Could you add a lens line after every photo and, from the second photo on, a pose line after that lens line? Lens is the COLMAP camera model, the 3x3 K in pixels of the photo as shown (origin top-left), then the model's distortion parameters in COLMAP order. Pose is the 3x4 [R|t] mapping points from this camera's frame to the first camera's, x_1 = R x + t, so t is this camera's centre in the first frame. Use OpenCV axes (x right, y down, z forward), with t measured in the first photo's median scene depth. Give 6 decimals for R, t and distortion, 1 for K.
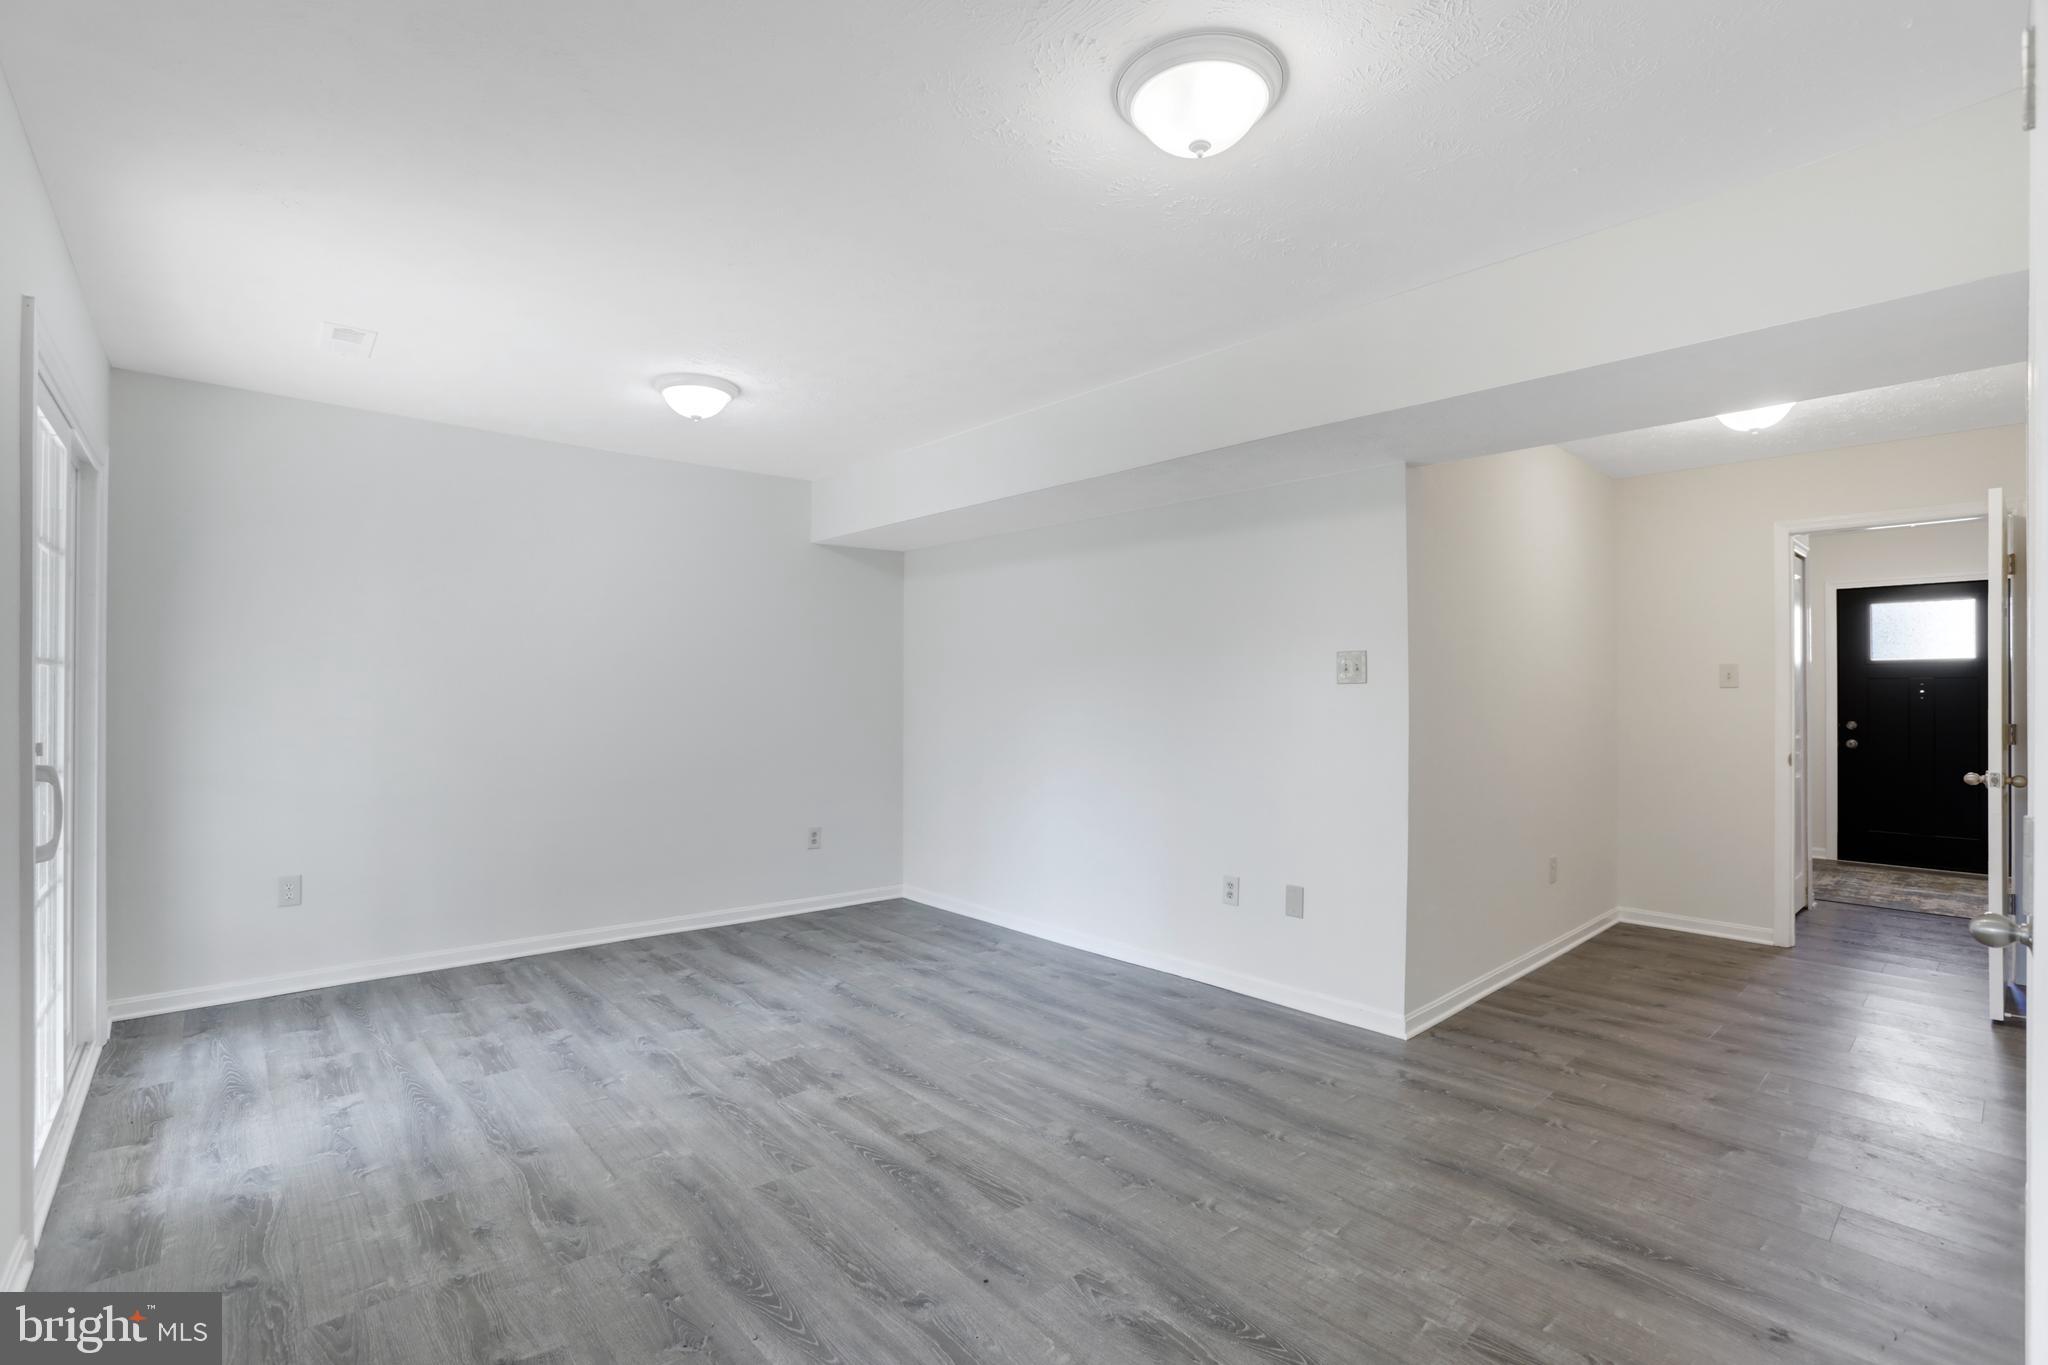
lens RADIAL K [[966.1, 0, 1024.0], [0, 966.1, 682.5], [0, 0, 1]] dist [-0.099379, 0.034956]
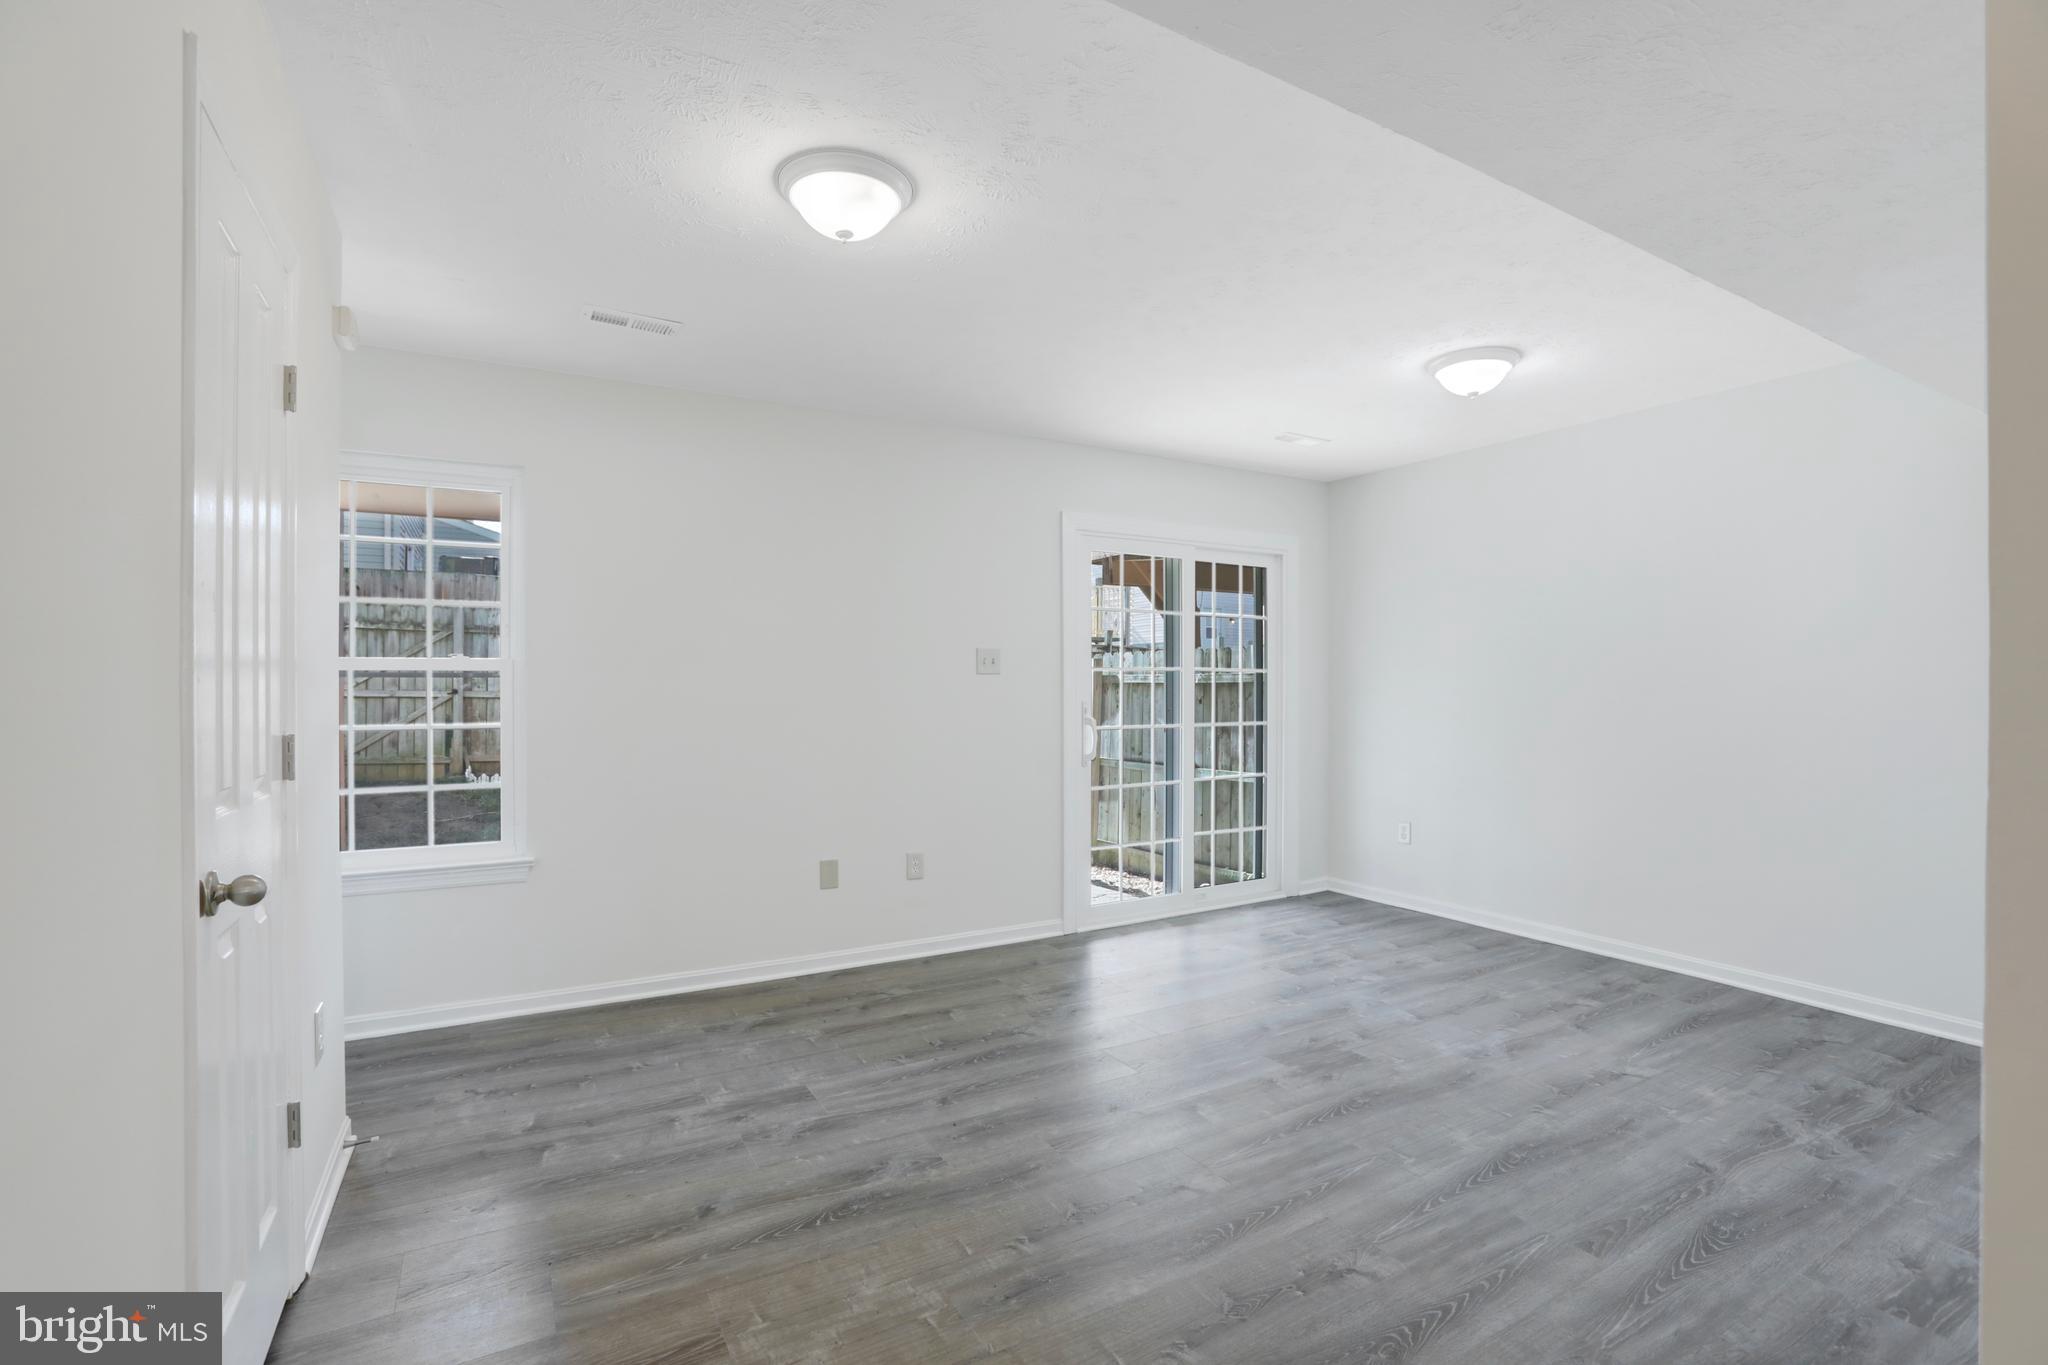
lens RADIAL K [[966.1, 0, 1024.0], [0, 966.1, 682.5], [0, 0, 1]] dist [-0.099379, 0.034956]
pose [[-0.232832, -0.002187, -0.972514, 0.725351], [0.005876, 0.999976, -0.003656, 0.006869], [0.972499, -0.006566, -0.232814, 0.815454]]
